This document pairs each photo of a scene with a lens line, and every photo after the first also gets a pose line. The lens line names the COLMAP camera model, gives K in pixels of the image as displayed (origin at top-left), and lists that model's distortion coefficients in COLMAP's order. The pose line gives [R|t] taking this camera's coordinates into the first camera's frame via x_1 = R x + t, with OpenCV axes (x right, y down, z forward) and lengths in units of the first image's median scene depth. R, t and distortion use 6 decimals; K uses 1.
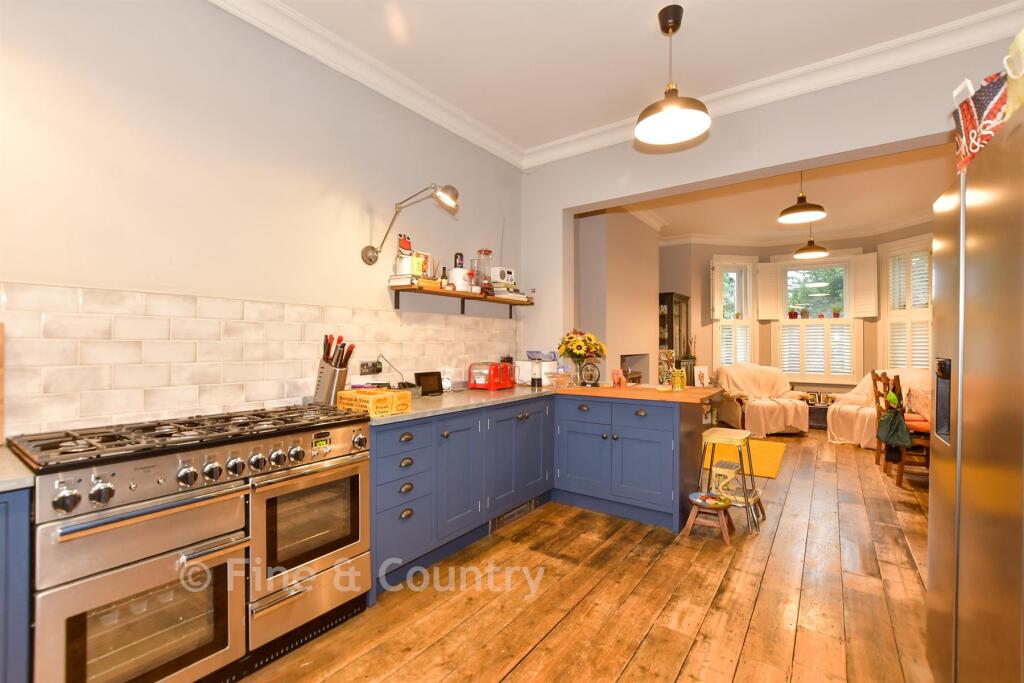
lens RADIAL K [[451.4, 0, 518.2], [0, 451.4, 339.7], [0, 0, 1]] dist [-0.004354, 0.000526]
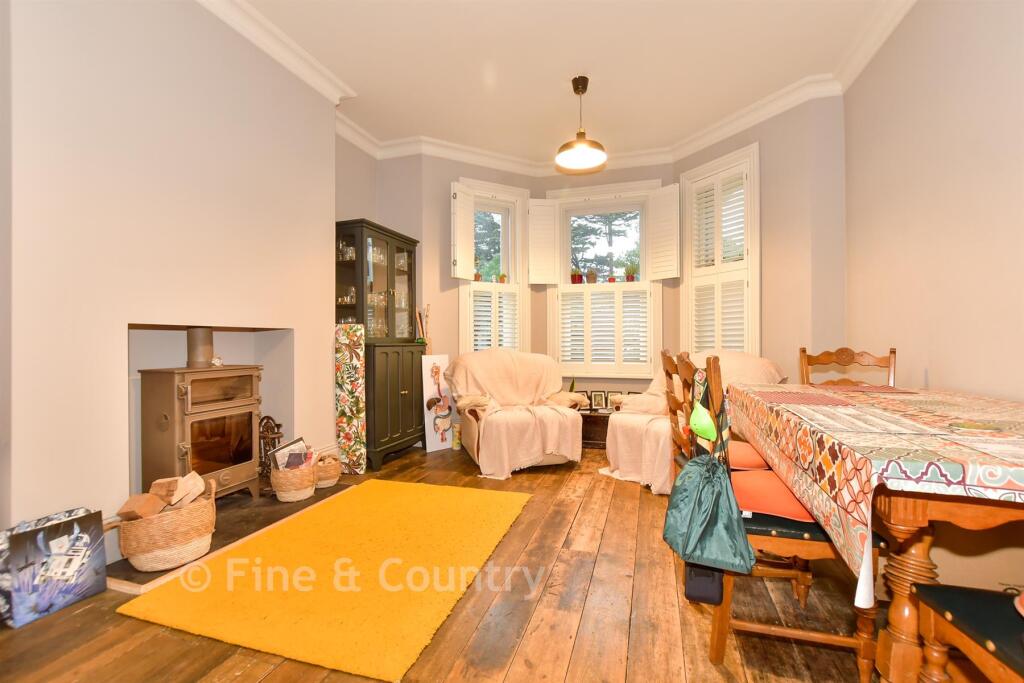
lens RADIAL K [[451.4, 0, 507.9], [0, 451.4, 342.2], [0, 0, 1]] dist [-0.004354, 0.000526]
pose [[0.956275, -0.006683, 0.292394, 0.351524], [0.003482, 0.999928, 0.011470, 0.037787], [-0.292450, -0.009950, 0.956229, 0.426750]]
